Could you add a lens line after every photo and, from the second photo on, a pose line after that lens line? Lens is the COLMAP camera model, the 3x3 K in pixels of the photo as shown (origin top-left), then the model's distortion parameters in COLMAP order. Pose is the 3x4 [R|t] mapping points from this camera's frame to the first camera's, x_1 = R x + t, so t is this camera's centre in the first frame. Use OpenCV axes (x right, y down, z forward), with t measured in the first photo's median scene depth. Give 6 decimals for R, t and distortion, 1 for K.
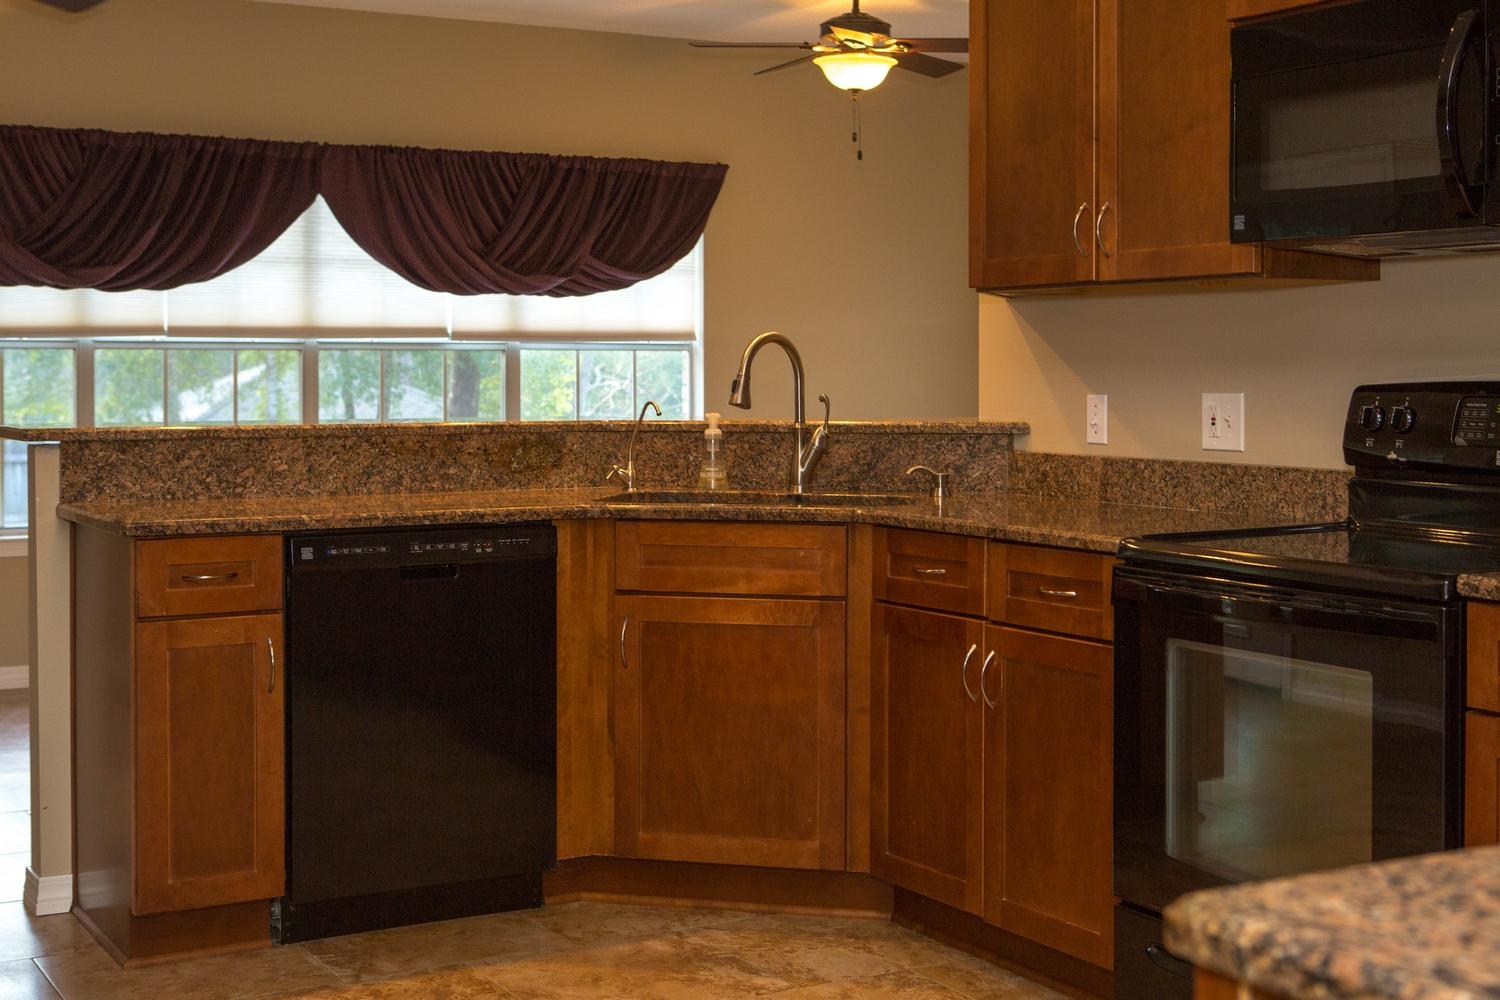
lens RADIAL K [[2112.4, 0, 750.0], [0, 2112.4, 500.0], [0, 0, 1]] dist [0.155154, 0.015767]
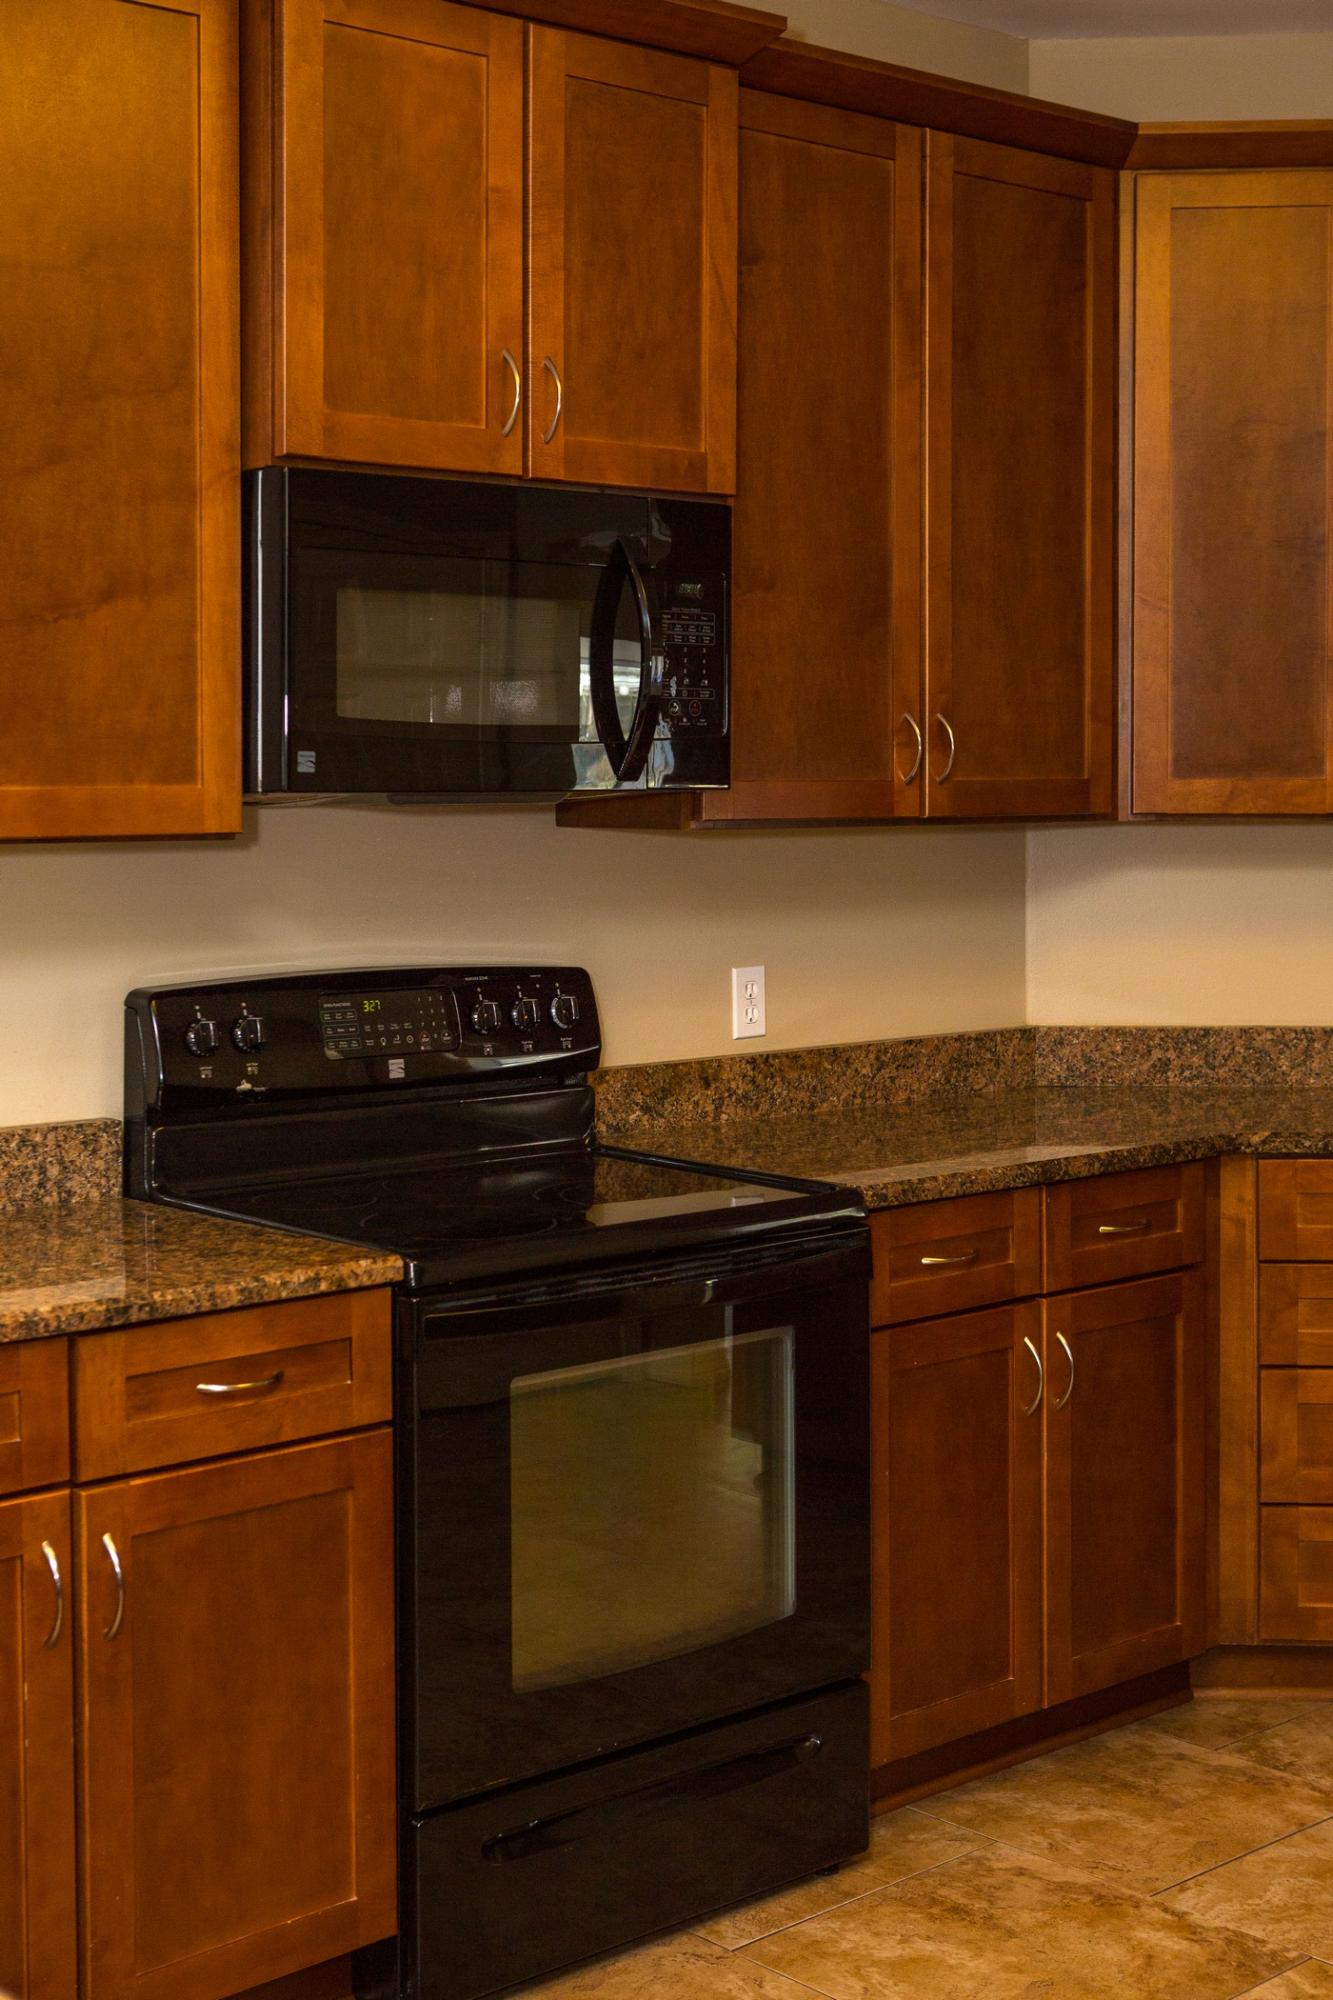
lens RADIAL K [[2792.1, 0, 666.5], [0, 2792.1, 1000.0], [0, 0, 1]] dist [0.019216, 0.027489]
pose [[-0.210439, -0.083112, 0.974068, -0.634479], [0.066282, 0.992874, 0.099037, -0.132298], [-0.975357, 0.085405, -0.203431, 1.052767]]
